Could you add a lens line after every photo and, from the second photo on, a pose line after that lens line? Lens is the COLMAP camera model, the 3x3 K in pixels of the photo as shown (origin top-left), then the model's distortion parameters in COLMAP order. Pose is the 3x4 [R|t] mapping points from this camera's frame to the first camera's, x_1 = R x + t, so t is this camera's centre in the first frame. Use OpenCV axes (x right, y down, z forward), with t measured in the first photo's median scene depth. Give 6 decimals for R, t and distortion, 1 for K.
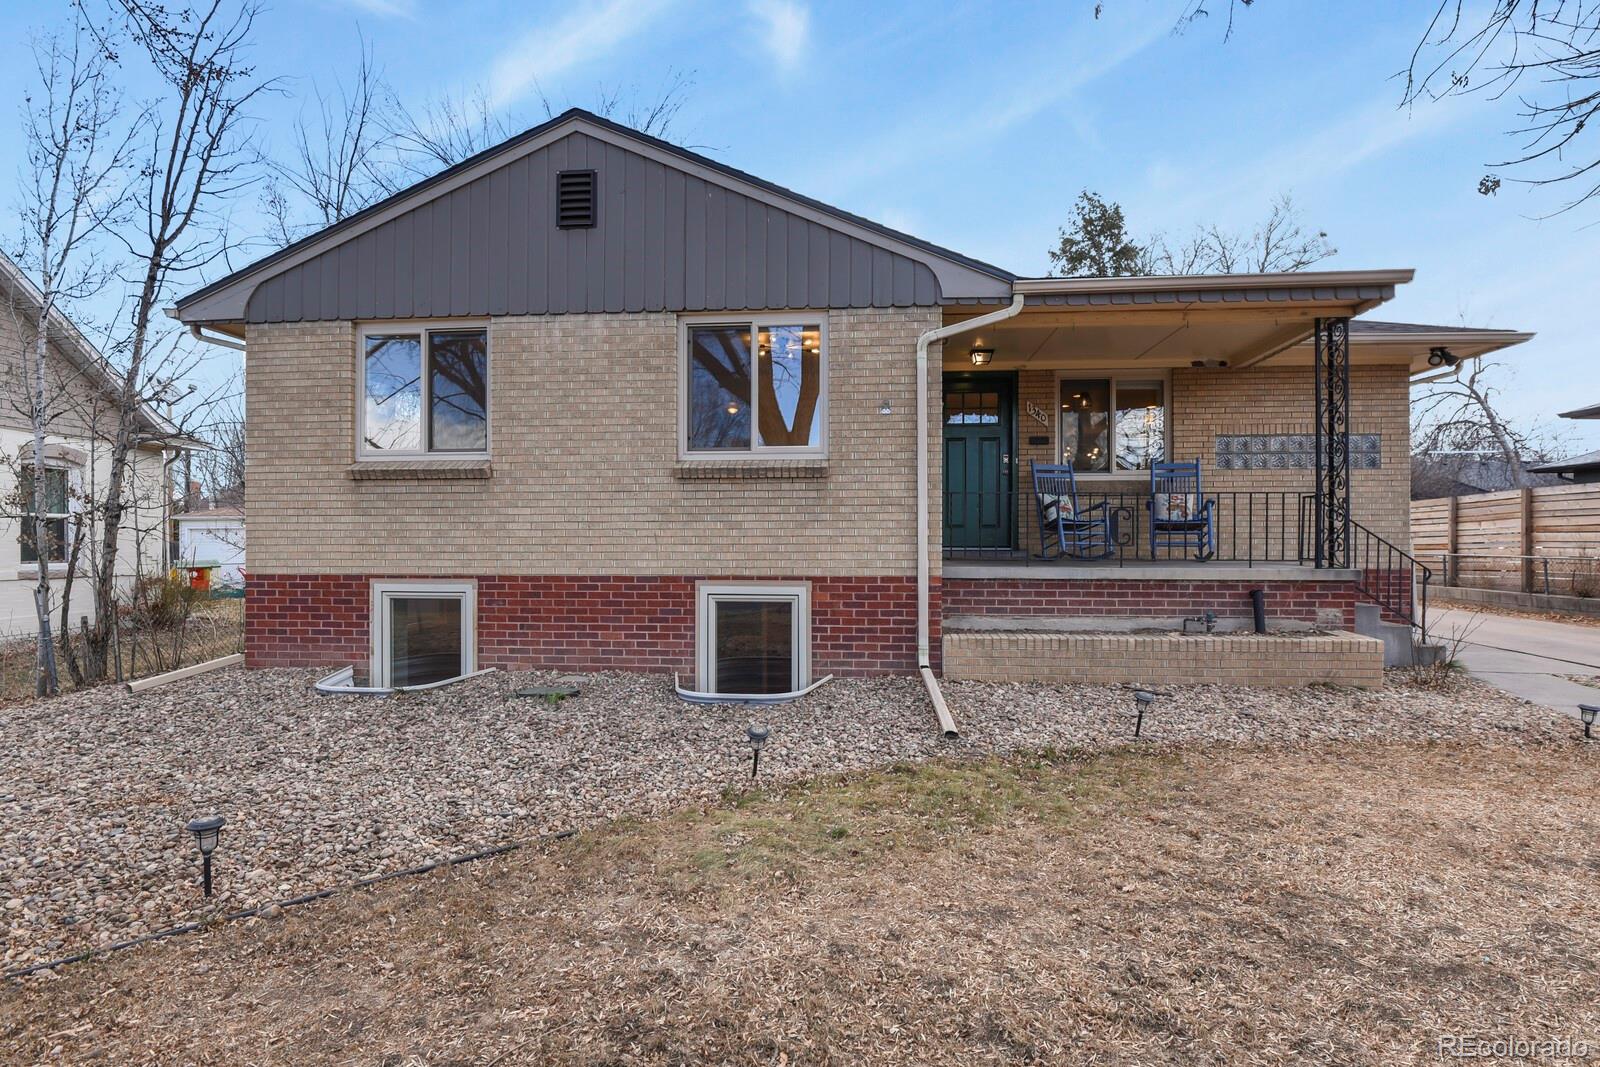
lens RADIAL K [[779.3, 0, 799.4], [0, 779.3, 537.6], [0, 0, 1]] dist [-0.011585, -0.003443]
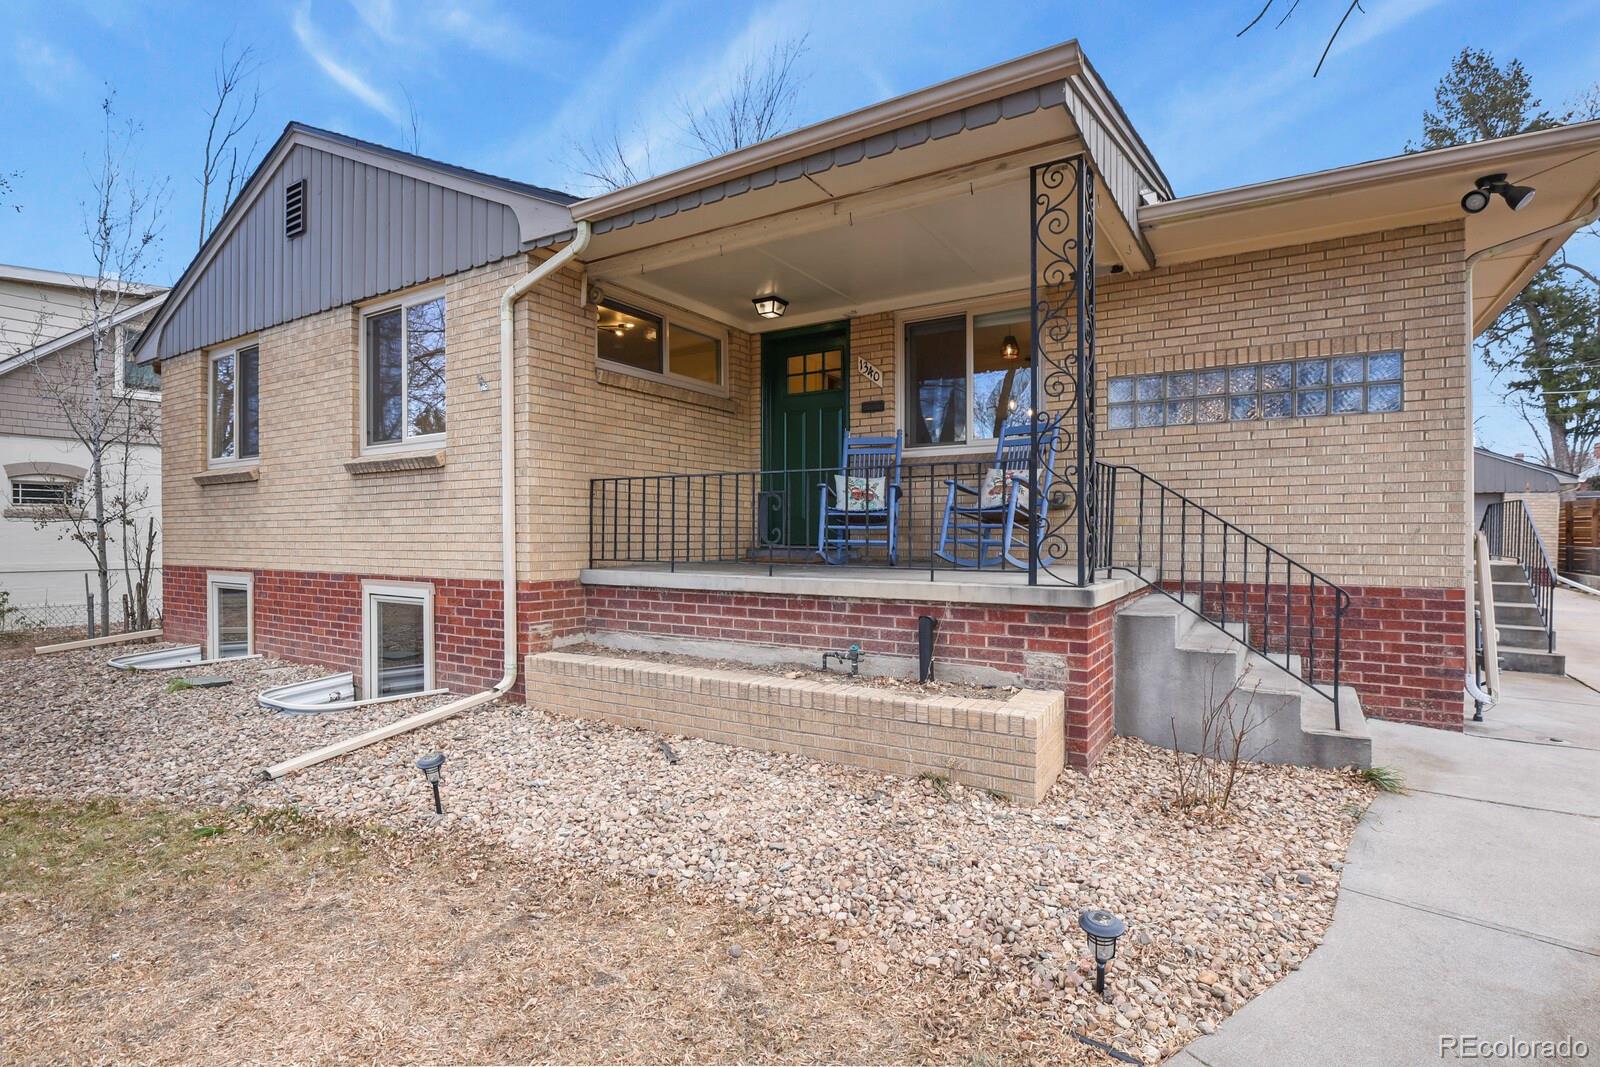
lens RADIAL K [[779.3, 0, 801.8], [0, 779.3, 536.0], [0, 0, 1]] dist [-0.011585, -0.003443]
pose [[0.895156, -0.000084, -0.445752, 0.774413], [0.003019, 0.999978, 0.005875, -0.002695], [0.445742, -0.006605, 0.895137, 0.374212]]
